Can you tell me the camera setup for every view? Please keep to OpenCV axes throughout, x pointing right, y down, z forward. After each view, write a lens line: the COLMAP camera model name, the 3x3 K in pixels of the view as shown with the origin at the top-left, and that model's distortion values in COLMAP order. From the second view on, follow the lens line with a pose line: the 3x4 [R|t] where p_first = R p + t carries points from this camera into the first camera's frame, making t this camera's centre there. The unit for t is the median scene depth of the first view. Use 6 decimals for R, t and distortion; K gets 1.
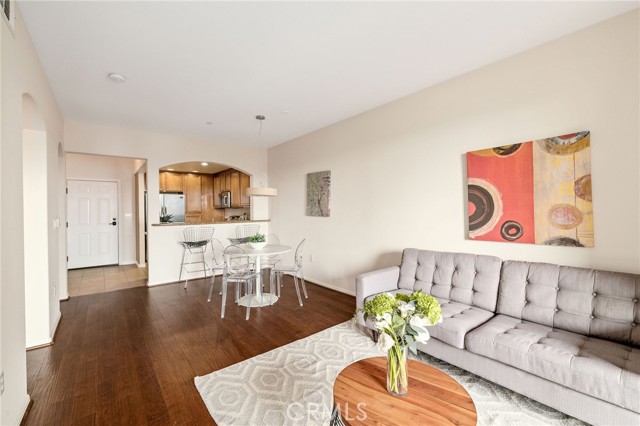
lens RADIAL K [[273.1, 0, 321.9], [0, 273.1, 207.4], [0, 0, 1]] dist [-0.001489, 0.001227]
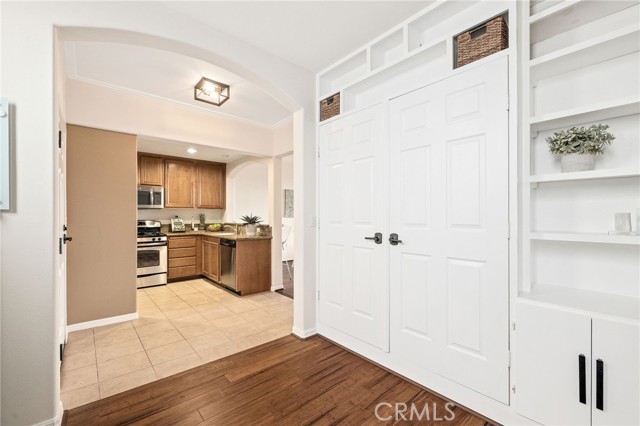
lens RADIAL K [[273.1, 0, 318.6], [0, 273.1, 215.6], [0, 0, 1]] dist [-0.001489, 0.001227]
pose [[-0.028547, 0.010121, 0.999541, -1.626313], [-0.006713, 0.999924, -0.010317, 0.037375], [-0.999570, -0.007004, -0.028476, 0.906454]]
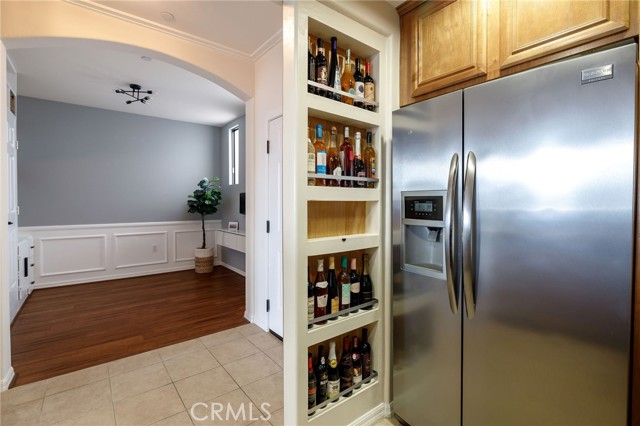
lens RADIAL K [[305.4, 0, 318.1], [0, 305.4, 208.8], [0, 0, 1]] dist [-0.001864, 0.000264]
pose [[-0.023703, 0.027970, -0.999328, -0.595892], [0.003637, 0.999604, 0.027892, 0.028591], [0.999712, -0.002973, -0.023796, 1.397564]]
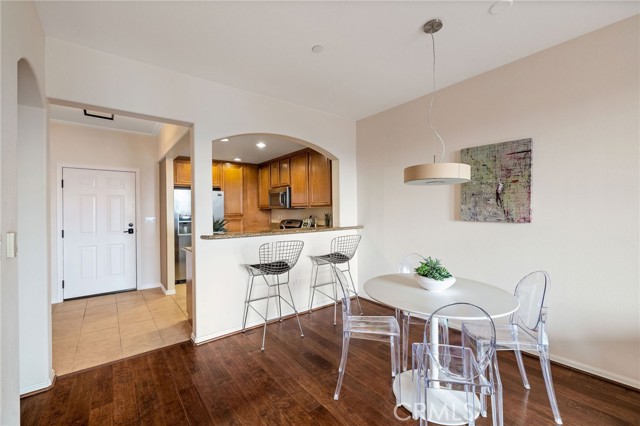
lens RADIAL K [[273.1, 0, 322.0], [0, 273.1, 208.7], [0, 0, 1]] dist [-0.001489, 0.001227]
pose [[0.999875, -0.002022, -0.015690, -0.360600], [0.001971, 0.999993, -0.003293, 0.005999], [0.015696, 0.003261, 0.999871, 0.428123]]
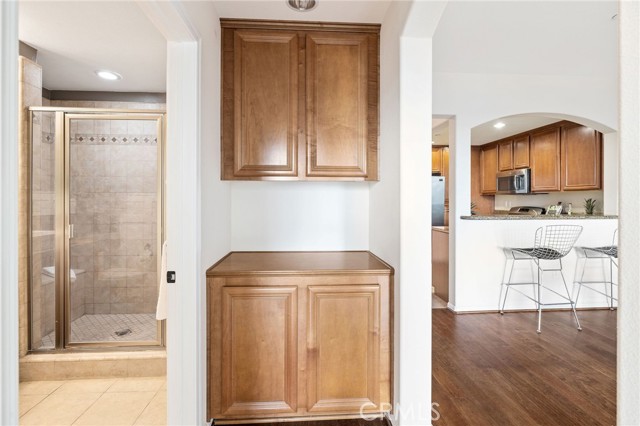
lens RADIAL K [[305.4, 0, 320.1], [0, 305.4, 201.4], [0, 0, 1]] dist [-0.001864, 0.000264]
pose [[0.817602, 0.012046, -0.575658, -0.486782], [-0.005429, 0.999898, 0.013213, 0.019223], [0.575758, -0.007678, 0.817584, 0.224518]]
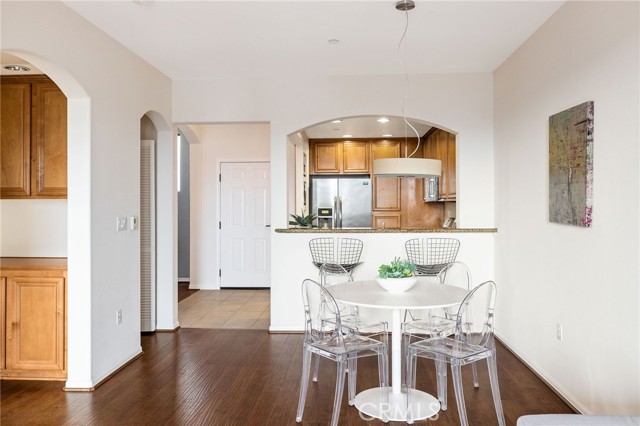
lens RADIAL K [[513.3, 0, 320.1], [0, 513.3, 197.3], [0, 0, 1]] dist [-0.015829, -0.001419]
pose [[0.741075, -0.003871, -0.671411, 0.209442], [-0.000873, 0.999977, -0.006730, -0.000641], [0.671422, 0.005573, 0.741055, 0.230438]]
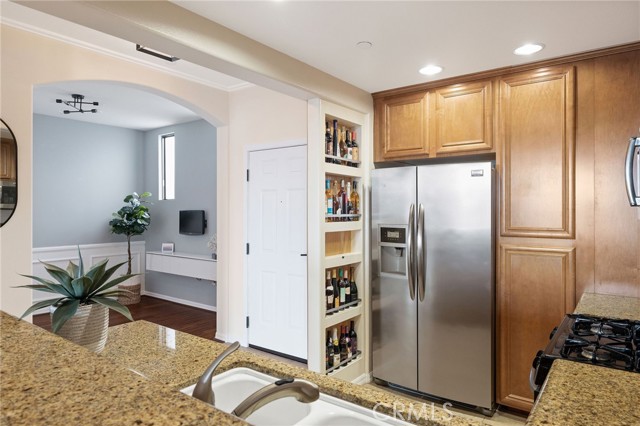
lens RADIAL K [[431.1, 0, 323.4], [0, 431.1, 209.1], [0, 0, 1]] dist [0.016177, 0.000079]
pose [[0.237979, 0.008724, -0.971231, -0.259616], [0.002740, 0.999950, 0.009653, -0.012933], [0.971266, -0.004959, 0.237943, 1.221044]]
